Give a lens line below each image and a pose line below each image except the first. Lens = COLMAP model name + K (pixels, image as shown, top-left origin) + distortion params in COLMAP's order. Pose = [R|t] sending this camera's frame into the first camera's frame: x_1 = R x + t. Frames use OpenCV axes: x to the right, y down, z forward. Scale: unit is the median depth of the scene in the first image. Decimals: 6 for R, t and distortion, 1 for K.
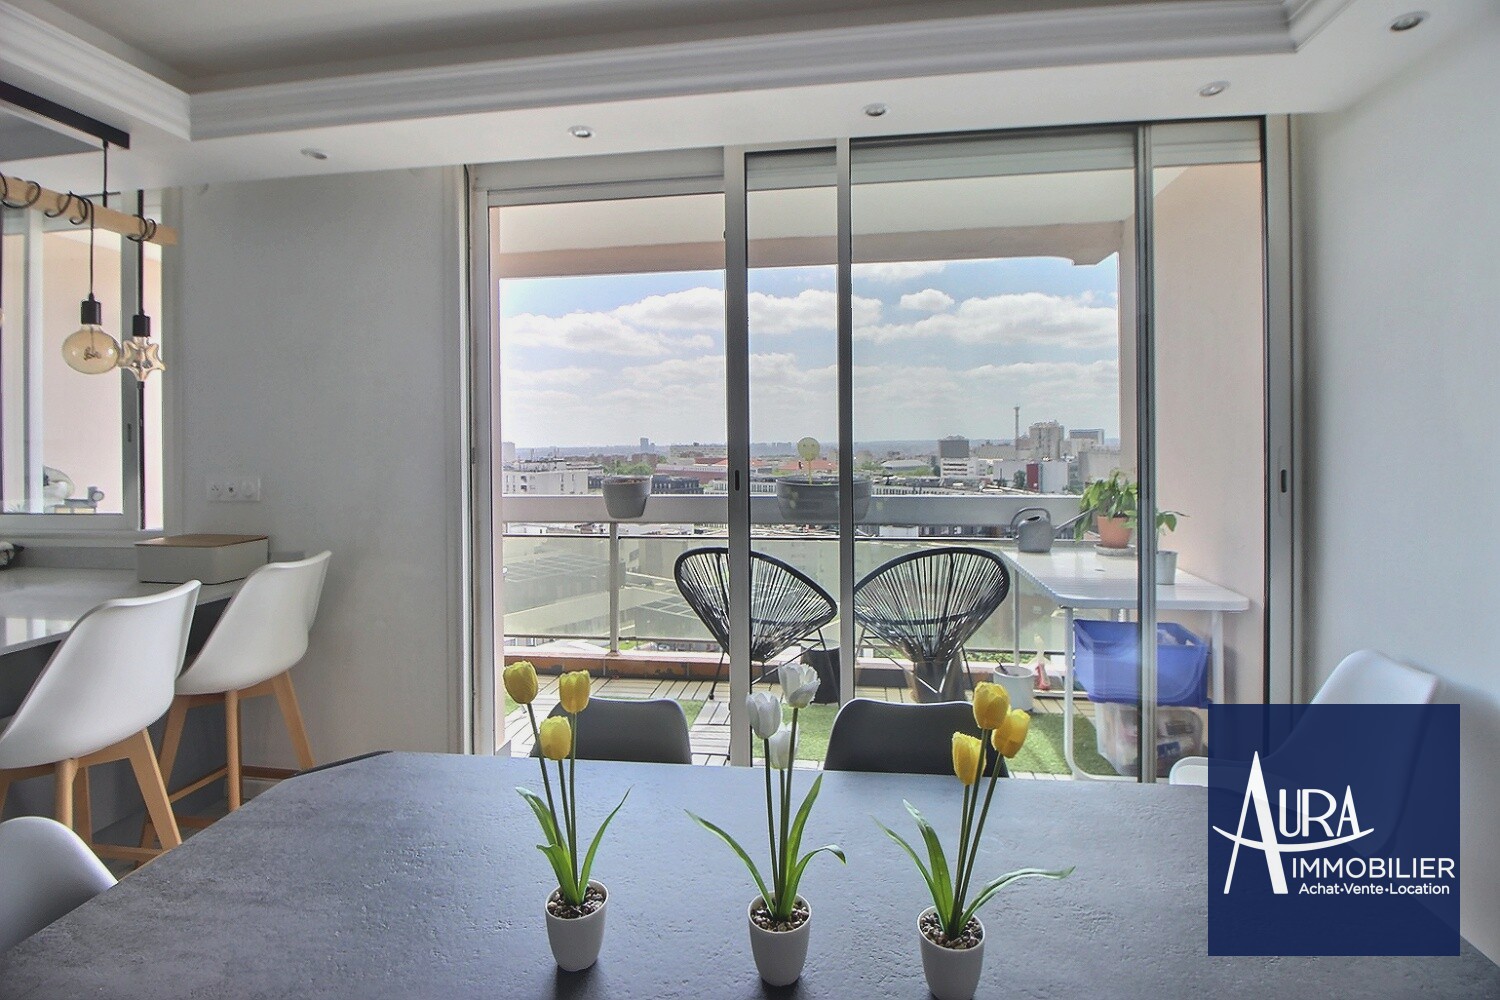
lens RADIAL K [[692.4, 0, 757.5], [0, 692.4, 445.2], [0, 0, 1]] dist [-0.001924, -0.010373]
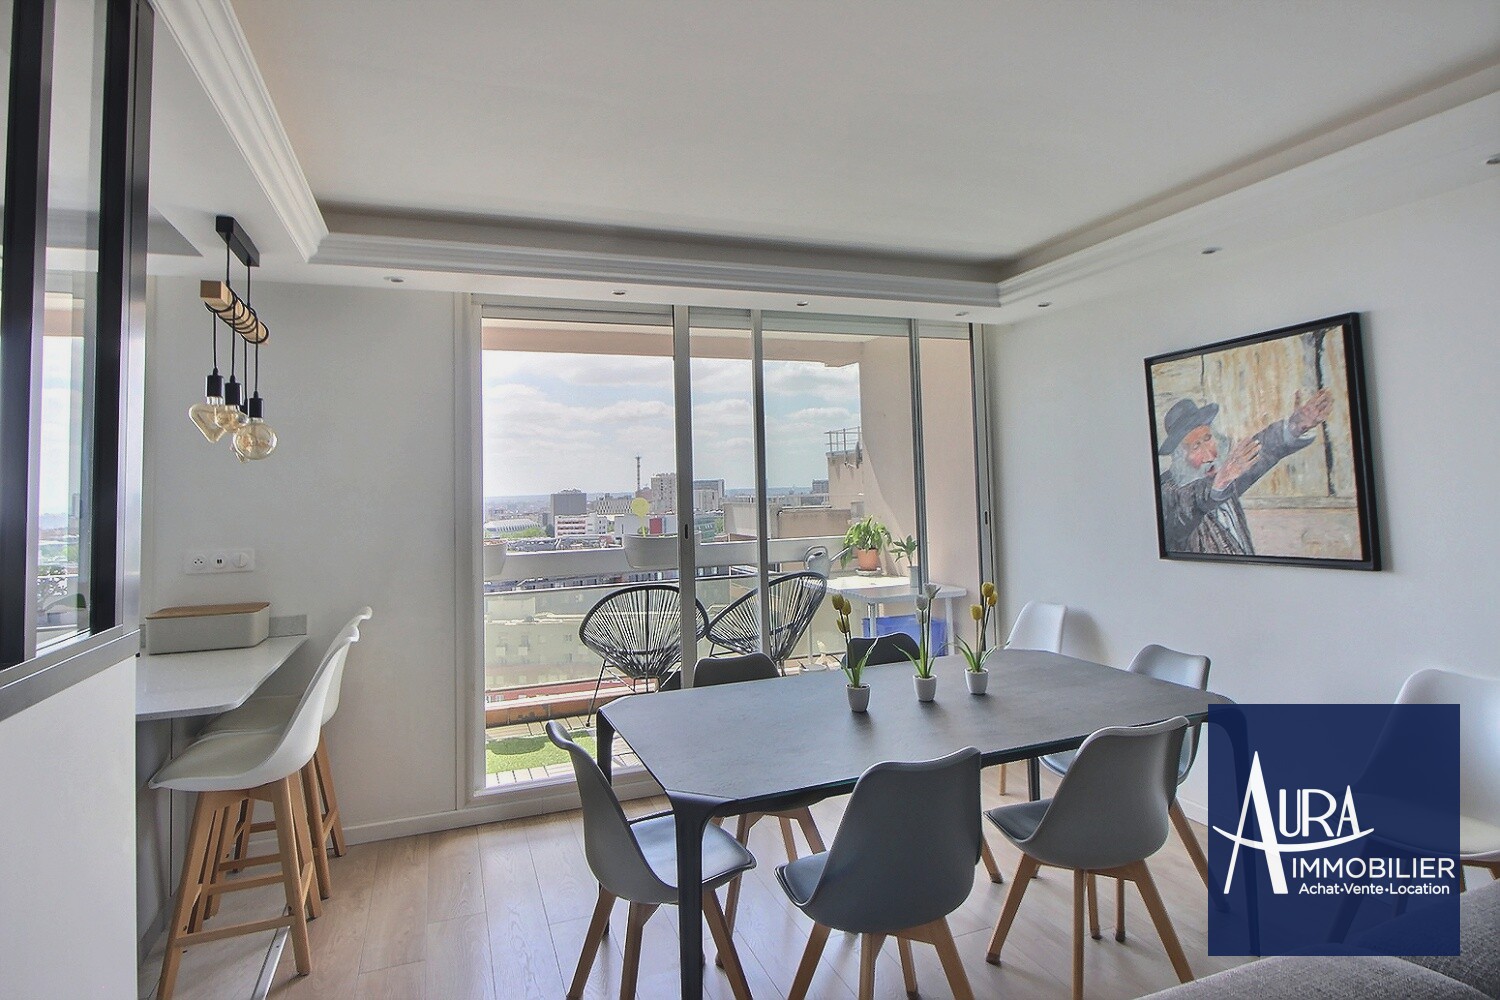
lens RADIAL K [[807.5, 0, 770.8], [0, 807.5, 447.1], [0, 0, 1]] dist [-0.024305, -0.000399]
pose [[0.866064, 0.009691, 0.499839, -0.647677], [0.023298, 0.997944, -0.059715, -0.015995], [-0.499390, 0.063362, 0.864057, -0.461083]]
